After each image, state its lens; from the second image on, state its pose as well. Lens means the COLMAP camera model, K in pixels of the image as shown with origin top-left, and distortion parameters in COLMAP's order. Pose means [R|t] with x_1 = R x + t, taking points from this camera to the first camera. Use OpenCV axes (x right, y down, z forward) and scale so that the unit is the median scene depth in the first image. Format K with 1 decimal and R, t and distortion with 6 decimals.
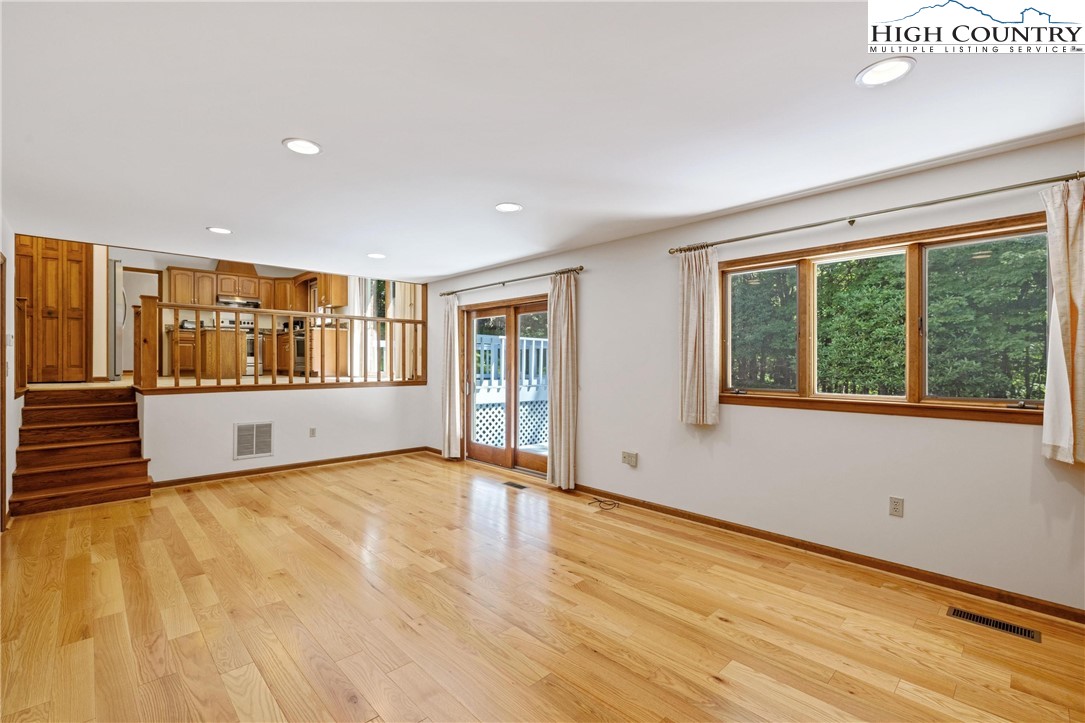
lens RADIAL K [[481.0, 0, 535.9], [0, 481.0, 362.7], [0, 0, 1]] dist [-0.002612, -0.000204]
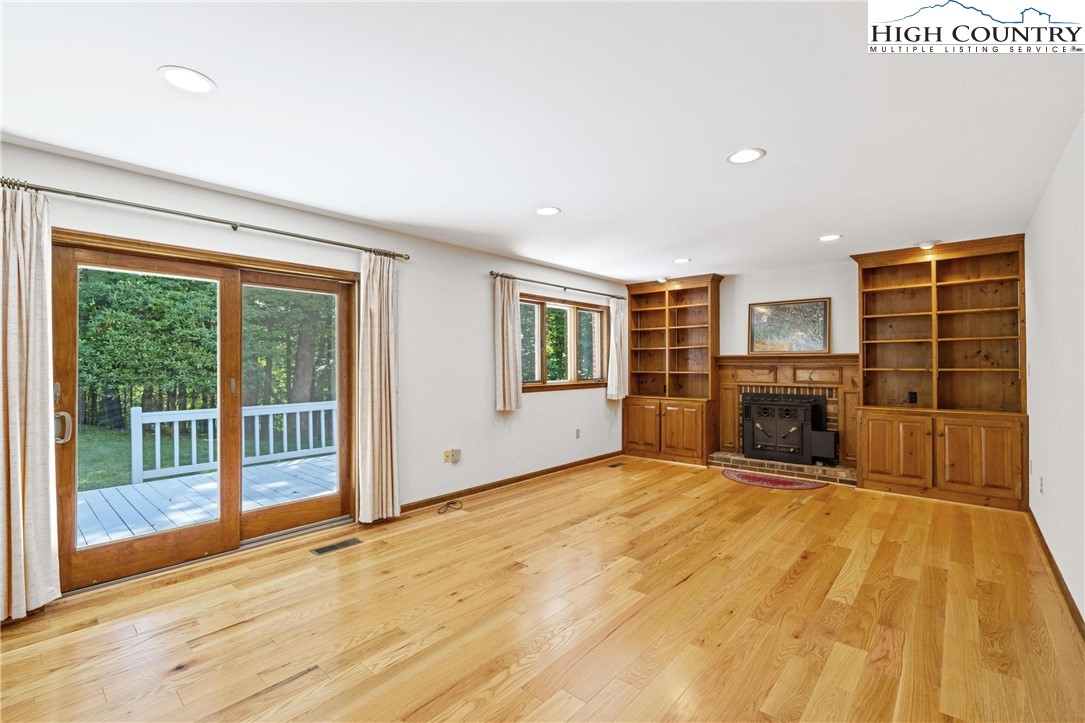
lens RADIAL K [[477.8, 0, 539.3], [0, 477.8, 359.3], [0, 0, 1]] dist [-0.012120, -0.000149]
pose [[-0.092992, 0.008990, 0.995626, -0.998605], [0.002084, 0.999959, -0.008835, -0.001767], [-0.995665, 0.001253, -0.093007, 1.052461]]
